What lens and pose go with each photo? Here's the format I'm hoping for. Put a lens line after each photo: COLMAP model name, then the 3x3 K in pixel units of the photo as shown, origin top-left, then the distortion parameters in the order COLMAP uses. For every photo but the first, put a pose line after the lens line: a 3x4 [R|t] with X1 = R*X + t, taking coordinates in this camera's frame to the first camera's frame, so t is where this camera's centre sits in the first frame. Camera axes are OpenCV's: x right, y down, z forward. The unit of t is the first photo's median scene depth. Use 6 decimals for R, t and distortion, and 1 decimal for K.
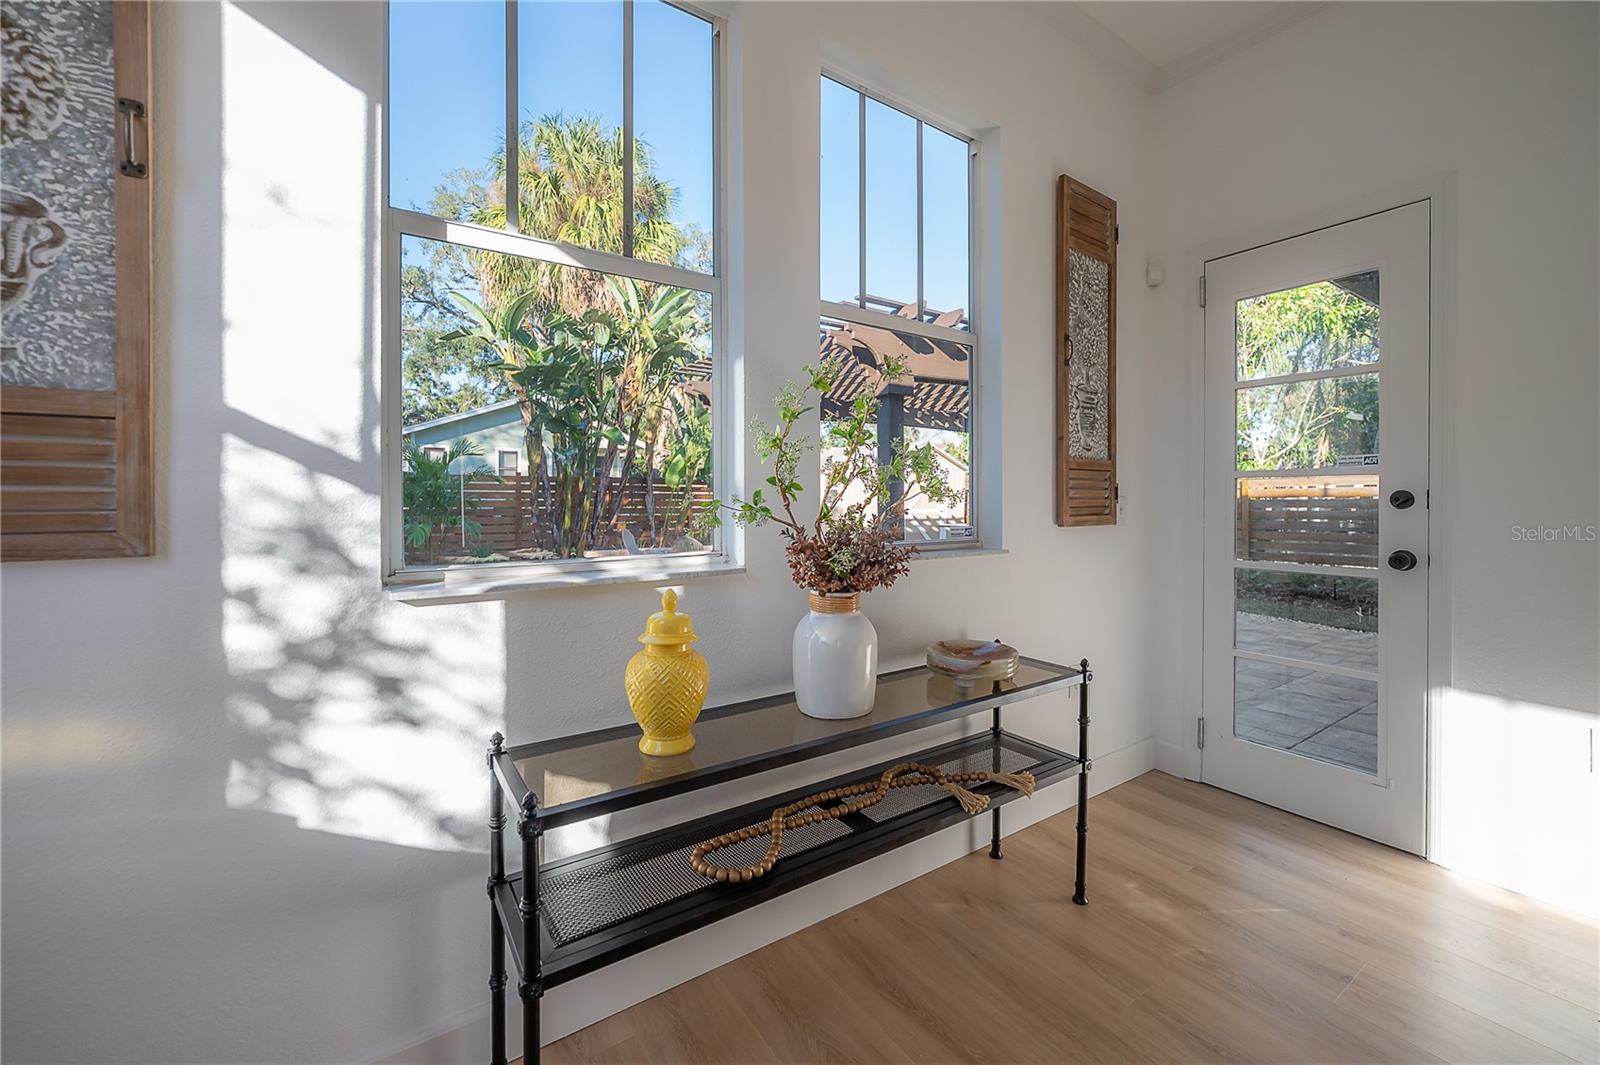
lens RADIAL K [[645.3, 0, 798.2], [0, 645.3, 505.4], [0, 0, 1]] dist [-0.001513, 0.000011]
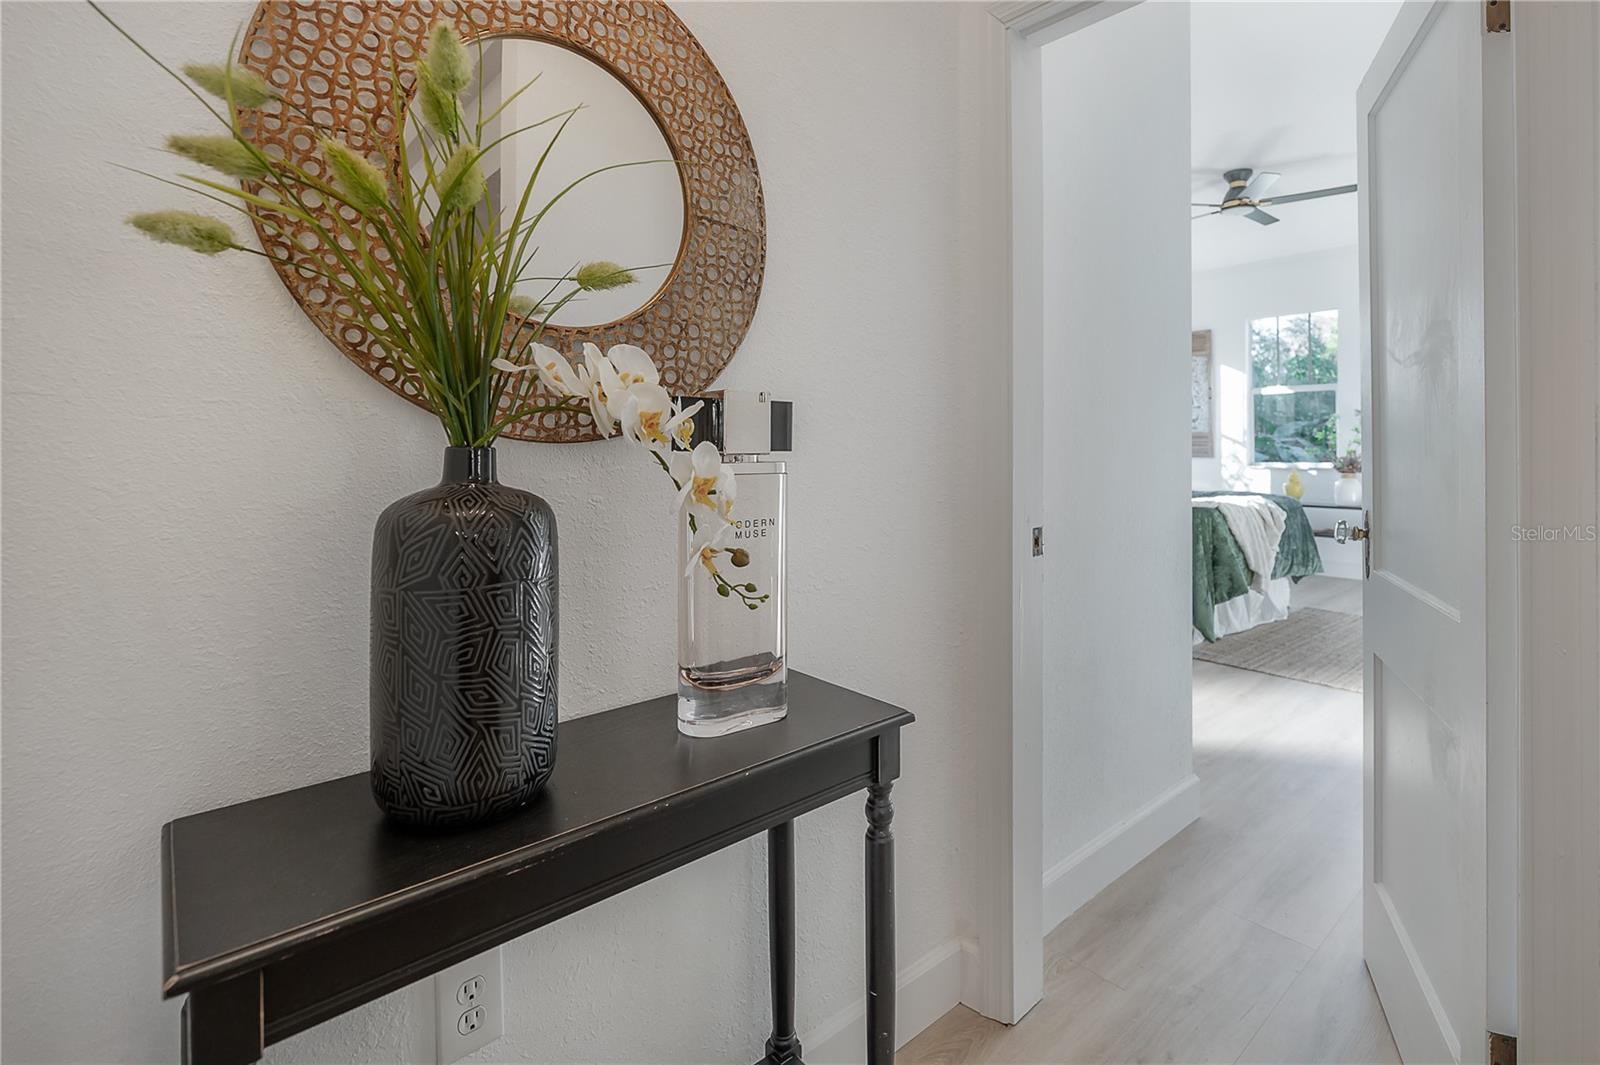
lens RADIAL K [[763.8, 0, 798.1], [0, 763.8, 441.8], [0, 0, 1]] dist [-0.000588, -0.000151]
pose [[0.094750, -0.011429, -0.995435, 5.532538], [-0.008574, 0.999888, -0.012296, 0.041328], [0.995464, 0.009700, 0.094642, -3.423780]]
